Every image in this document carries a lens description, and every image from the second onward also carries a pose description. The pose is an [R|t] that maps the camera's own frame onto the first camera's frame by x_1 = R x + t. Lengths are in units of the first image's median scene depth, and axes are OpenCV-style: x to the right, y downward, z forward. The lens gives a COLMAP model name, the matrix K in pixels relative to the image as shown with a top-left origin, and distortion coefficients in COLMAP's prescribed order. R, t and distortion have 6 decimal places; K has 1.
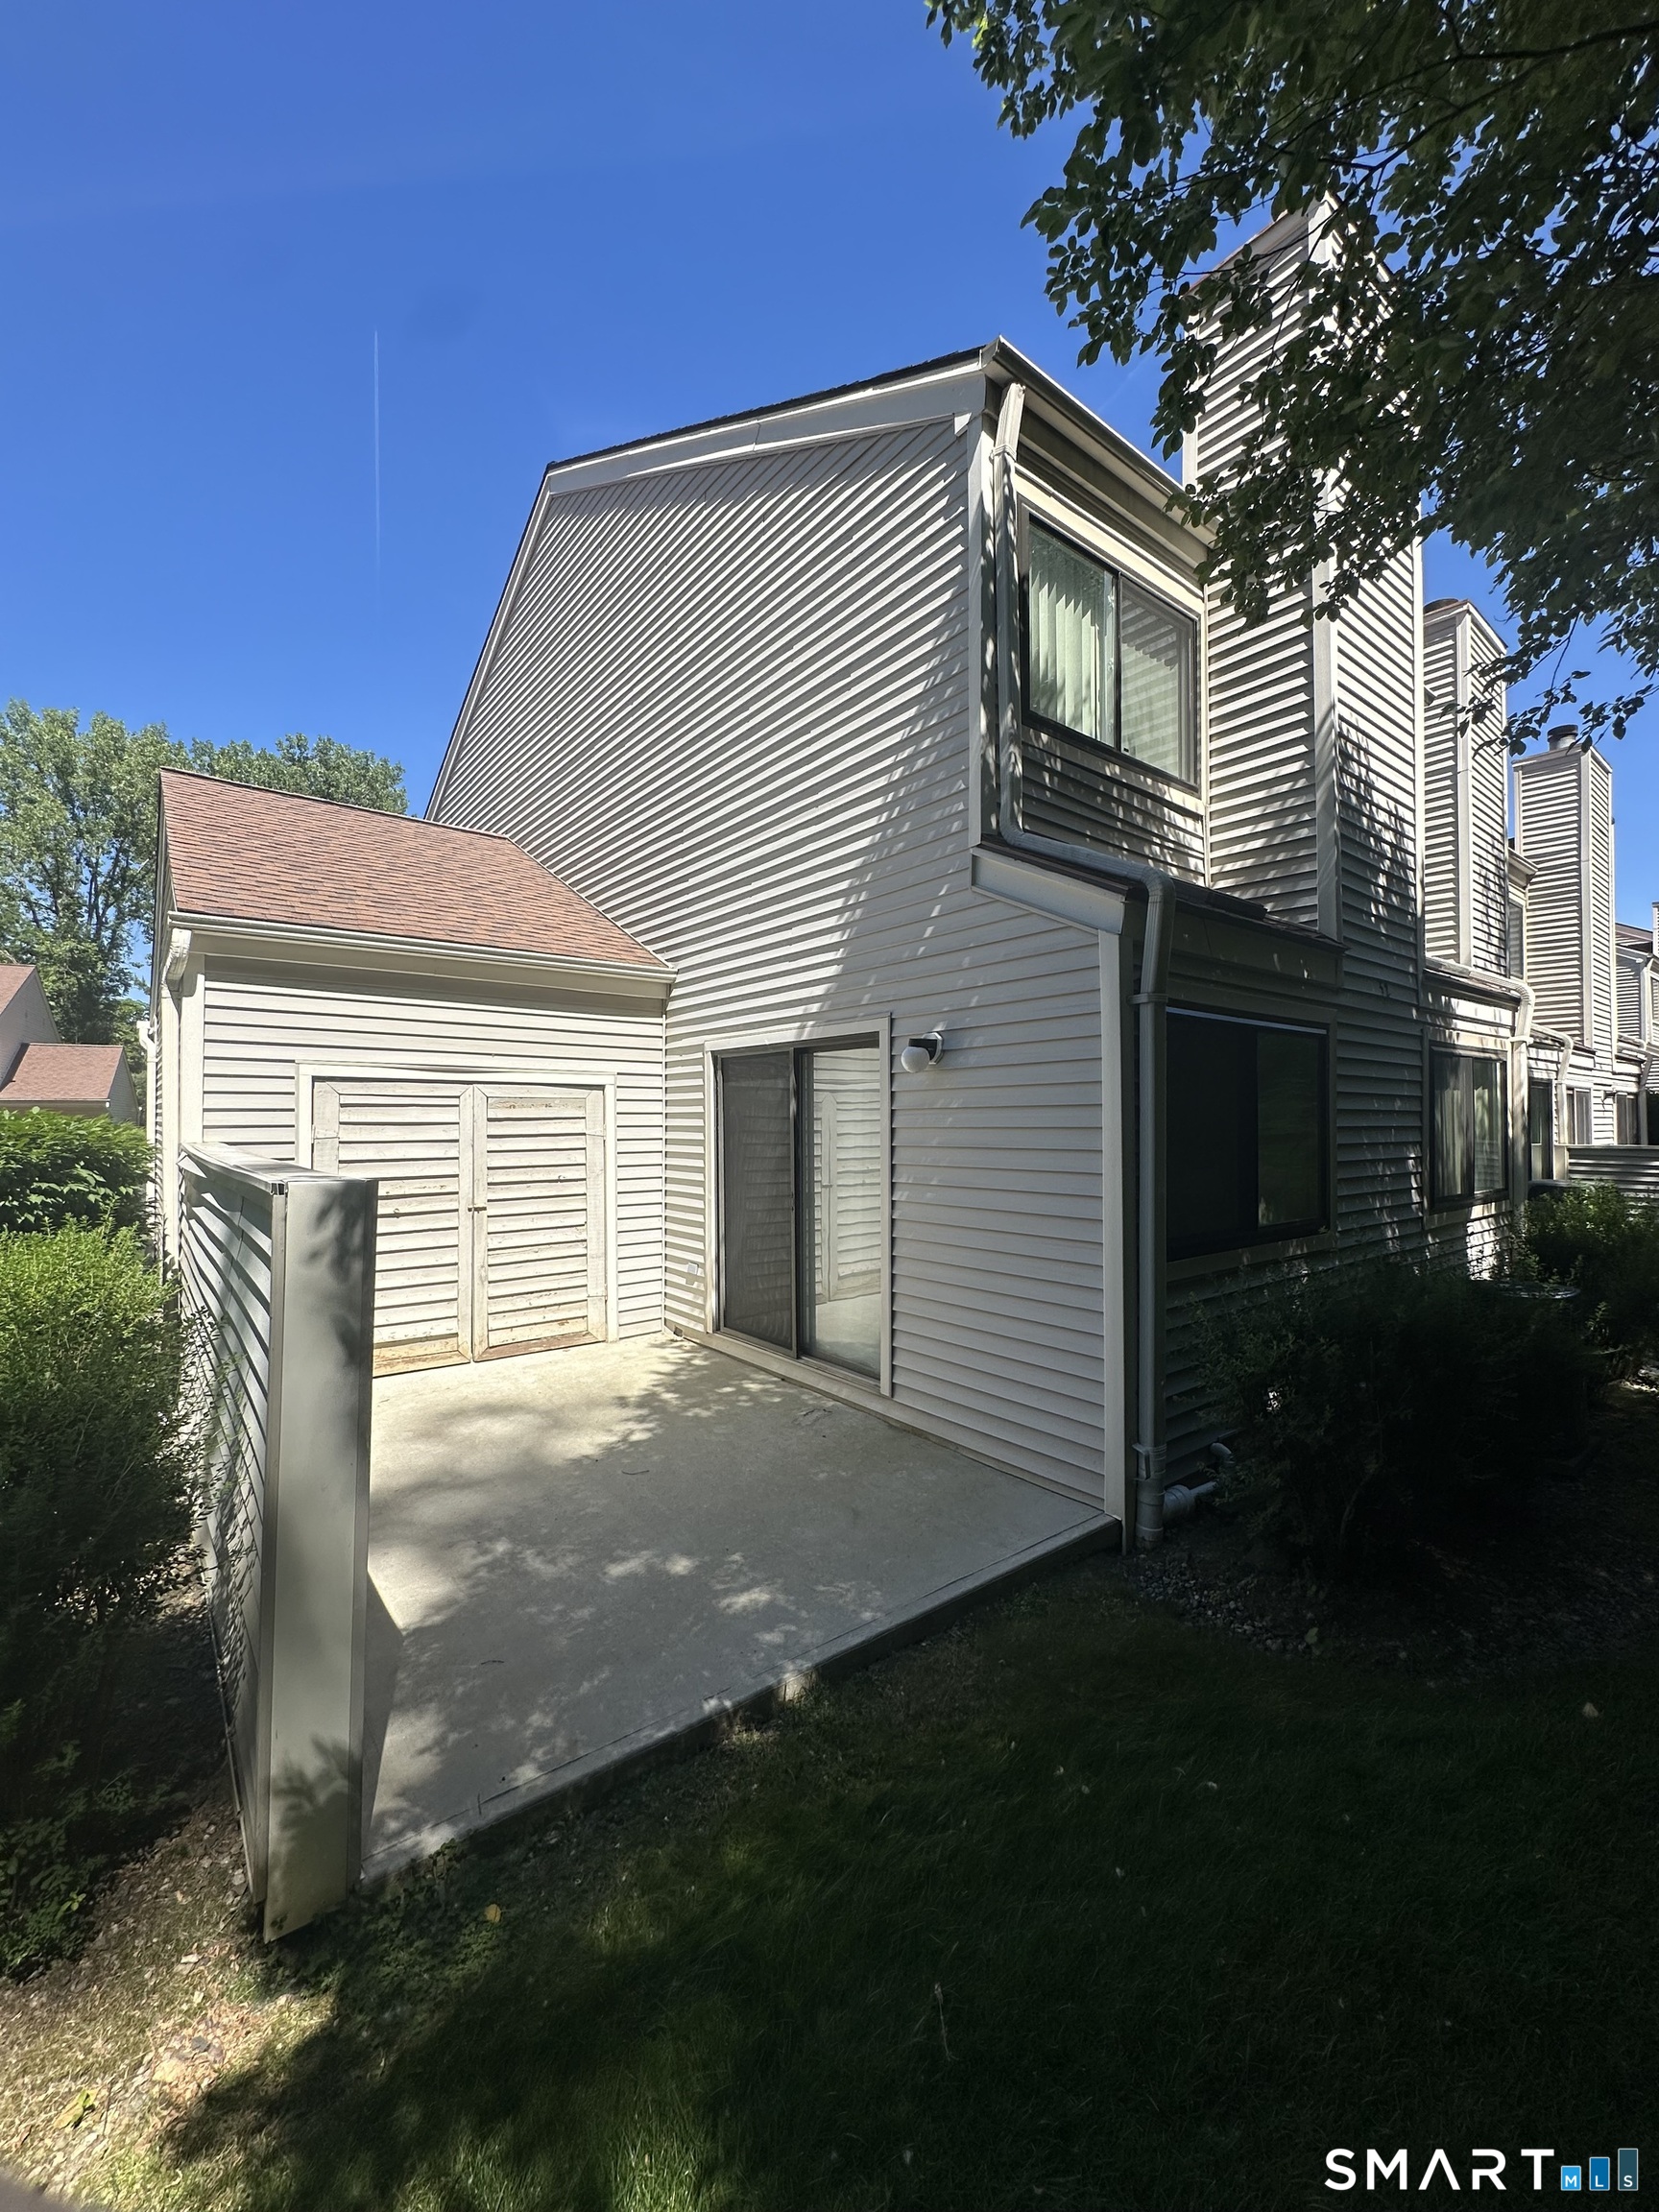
lens RADIAL K [[883.0, 0, 829.5], [0, 883.0, 1106.0], [0, 0, 1]] dist [-0.002540, -0.000128]
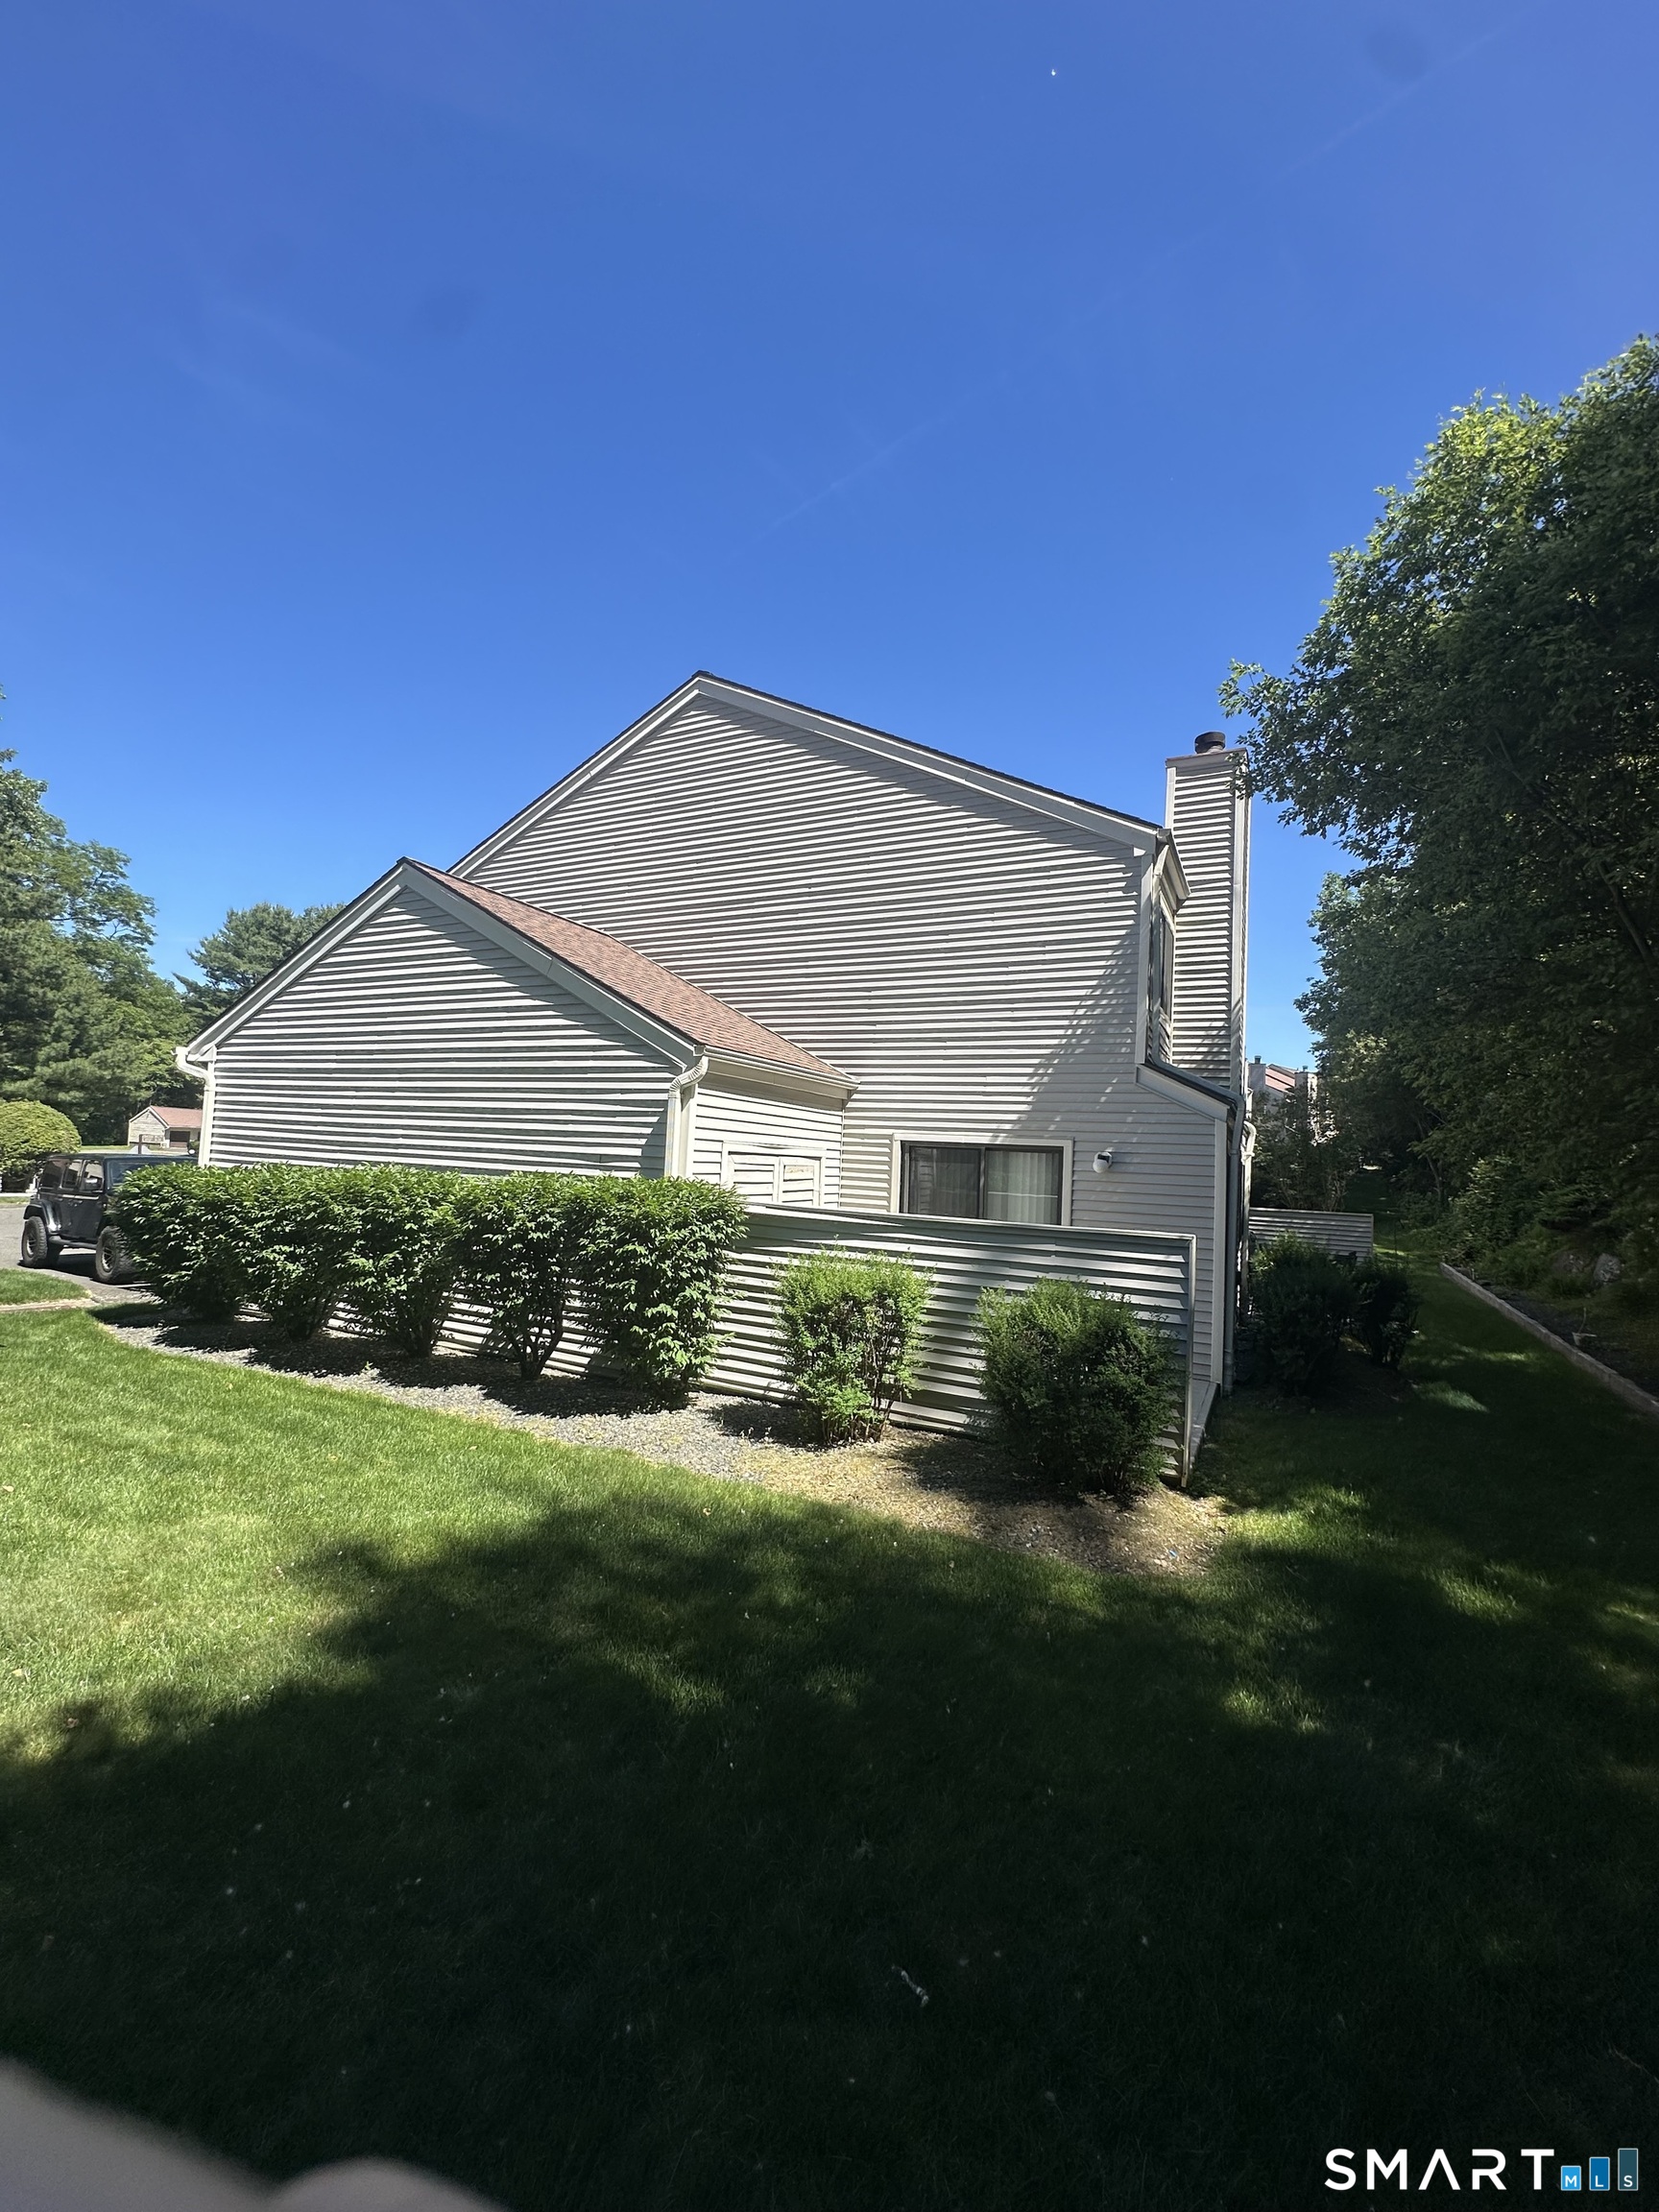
lens RADIAL K [[875.1, 0, 819.2], [0, 875.1, 1113.2], [0, 0, 1]] dist [0.000833, 0.000291]
pose [[0.909365, 0.066301, 0.410682, -1.125141], [-0.057037, 0.997766, -0.034785, -0.059120], [-0.412070, 0.008208, 0.911115, -0.447655]]
